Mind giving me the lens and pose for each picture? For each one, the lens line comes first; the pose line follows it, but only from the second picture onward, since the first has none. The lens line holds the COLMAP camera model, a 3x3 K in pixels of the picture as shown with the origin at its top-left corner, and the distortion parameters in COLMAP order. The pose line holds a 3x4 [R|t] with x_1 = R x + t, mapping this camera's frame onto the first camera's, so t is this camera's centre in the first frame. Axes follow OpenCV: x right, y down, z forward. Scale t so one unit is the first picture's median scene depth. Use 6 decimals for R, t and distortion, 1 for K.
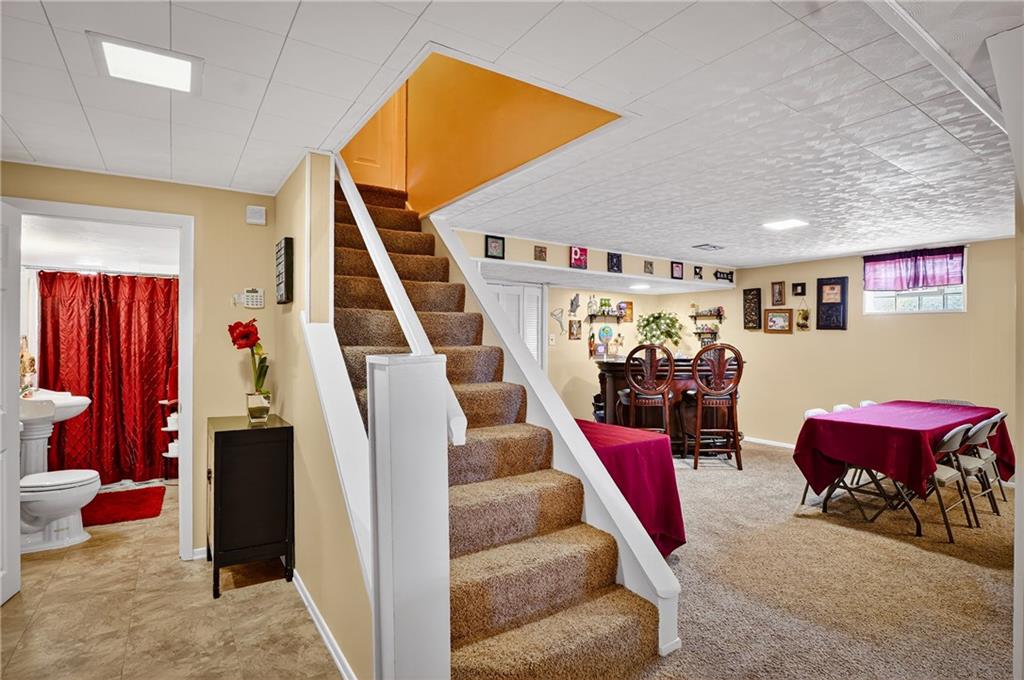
lens RADIAL K [[505.0, 0, 509.8], [0, 505.0, 339.6], [0, 0, 1]] dist [-0.032422, 0.001234]
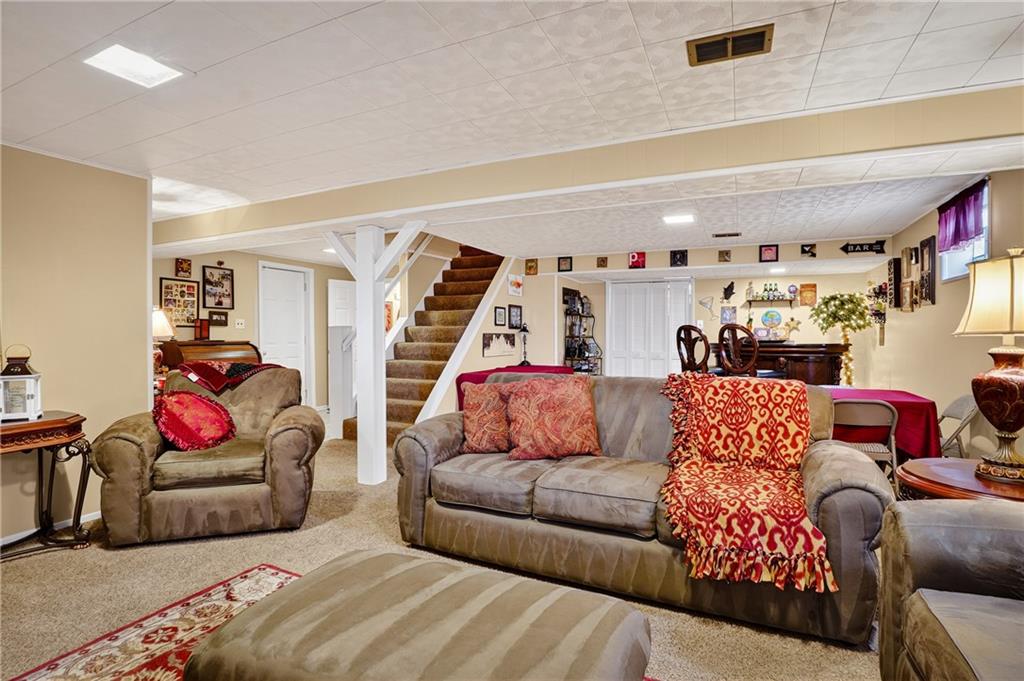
lens RADIAL K [[505.0, 0, 509.8], [0, 505.0, 340.1], [0, 0, 1]] dist [-0.032422, 0.001234]
pose [[0.524955, 0.009124, -0.851081, 1.120660], [0.000321, 0.999940, 0.010918, 0.030600], [0.851130, -0.006005, 0.524921, 0.040695]]
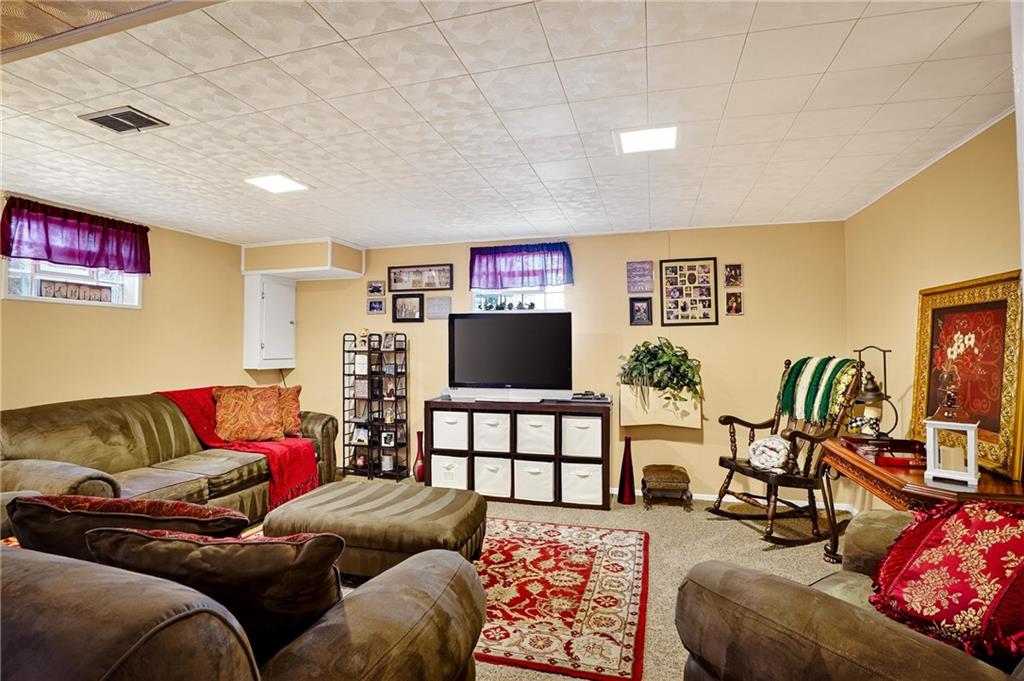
lens RADIAL K [[505.0, 0, 509.8], [0, 505.0, 340.1], [0, 0, 1]] dist [-0.032422, 0.001234]
pose [[-0.649956, 0.007313, 0.759937, 0.323953], [0.001585, 0.999965, -0.008267, 0.006514], [-0.759970, -0.004169, -0.649945, 0.414493]]
